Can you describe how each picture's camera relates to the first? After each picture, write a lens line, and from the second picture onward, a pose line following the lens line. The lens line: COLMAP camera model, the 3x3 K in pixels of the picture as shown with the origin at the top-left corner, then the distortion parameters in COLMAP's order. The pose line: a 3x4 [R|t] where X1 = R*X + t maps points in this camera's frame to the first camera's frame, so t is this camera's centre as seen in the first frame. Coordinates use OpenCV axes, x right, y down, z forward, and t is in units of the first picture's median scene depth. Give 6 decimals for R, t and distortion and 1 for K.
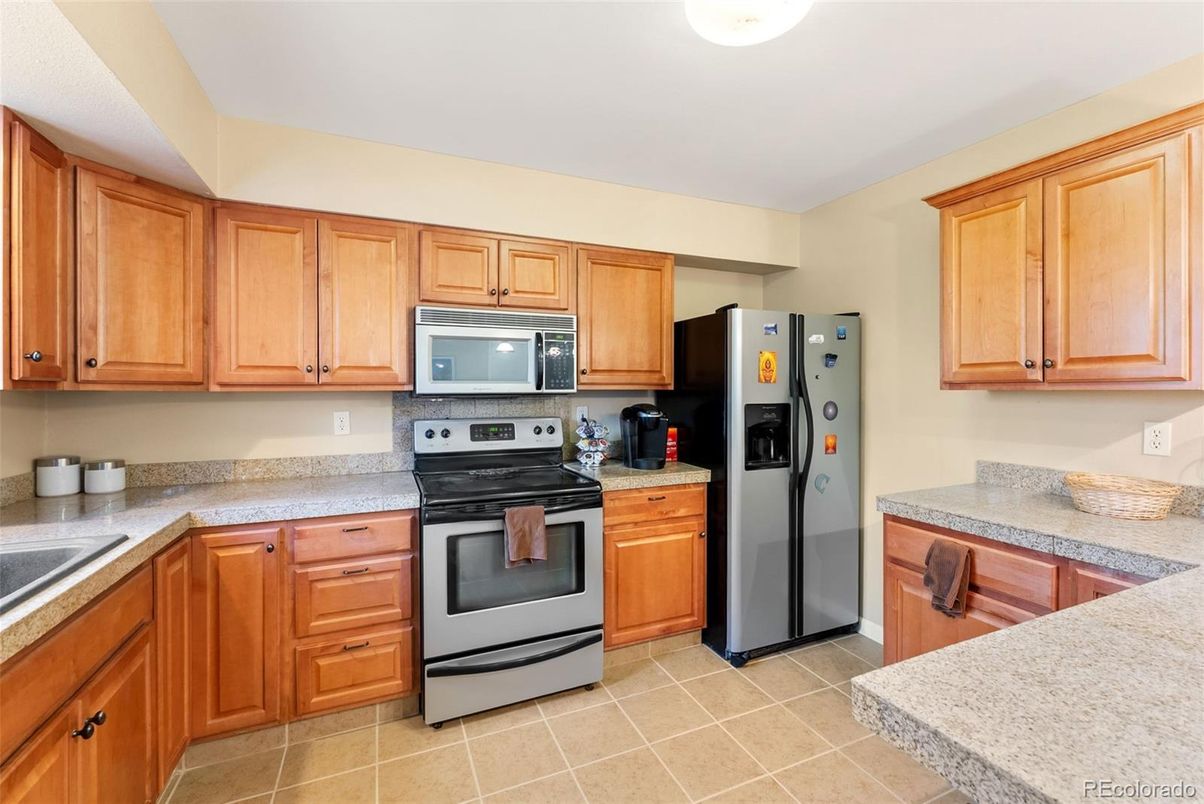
lens RADIAL K [[504.3, 0, 602.0], [0, 504.3, 402.0], [0, 0, 1]] dist [-0.001168, 0.000013]
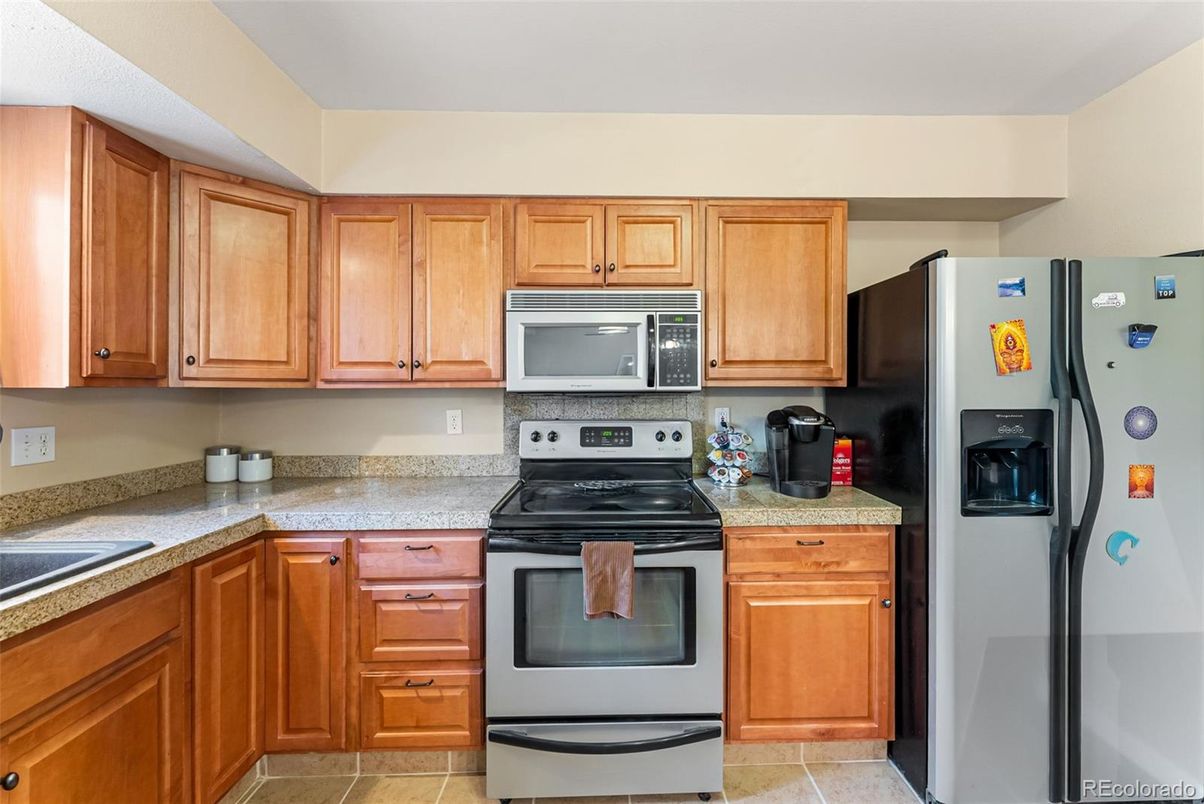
lens RADIAL K [[478.1, 0, 612.5], [0, 478.1, 391.6], [0, 0, 1]] dist [-0.000629, -0.000062]
pose [[0.929941, 0.003792, -0.367690, 0.100648], [-0.009068, 0.999879, -0.012624, -0.006872], [0.367598, 0.015074, 0.929863, 0.294004]]
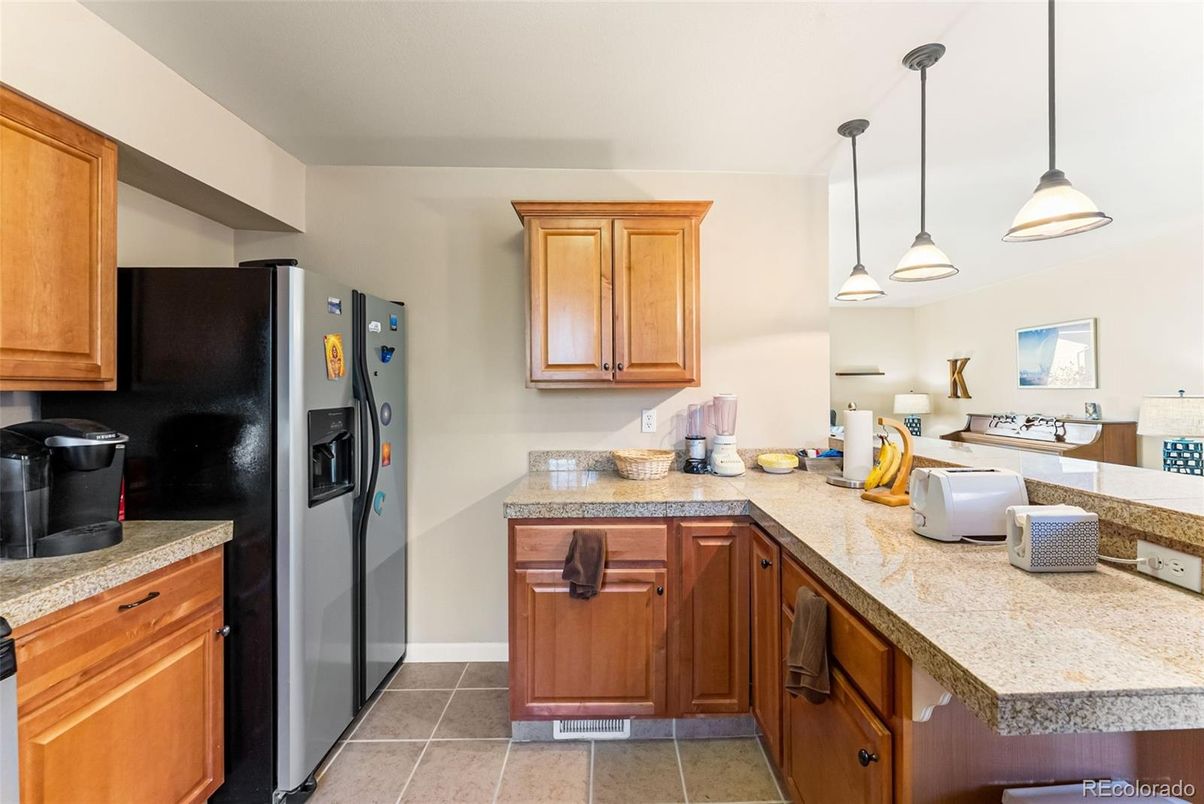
lens RADIAL K [[492.4, 0, 613.0], [0, 492.4, 391.0], [0, 0, 1]] dist [-0.001231, -0.000157]
pose [[0.383701, -0.006327, 0.923436, -0.174253], [0.028679, 0.999576, -0.005068, -0.006901], [-0.923012, 0.028428, 0.383719, 0.369600]]
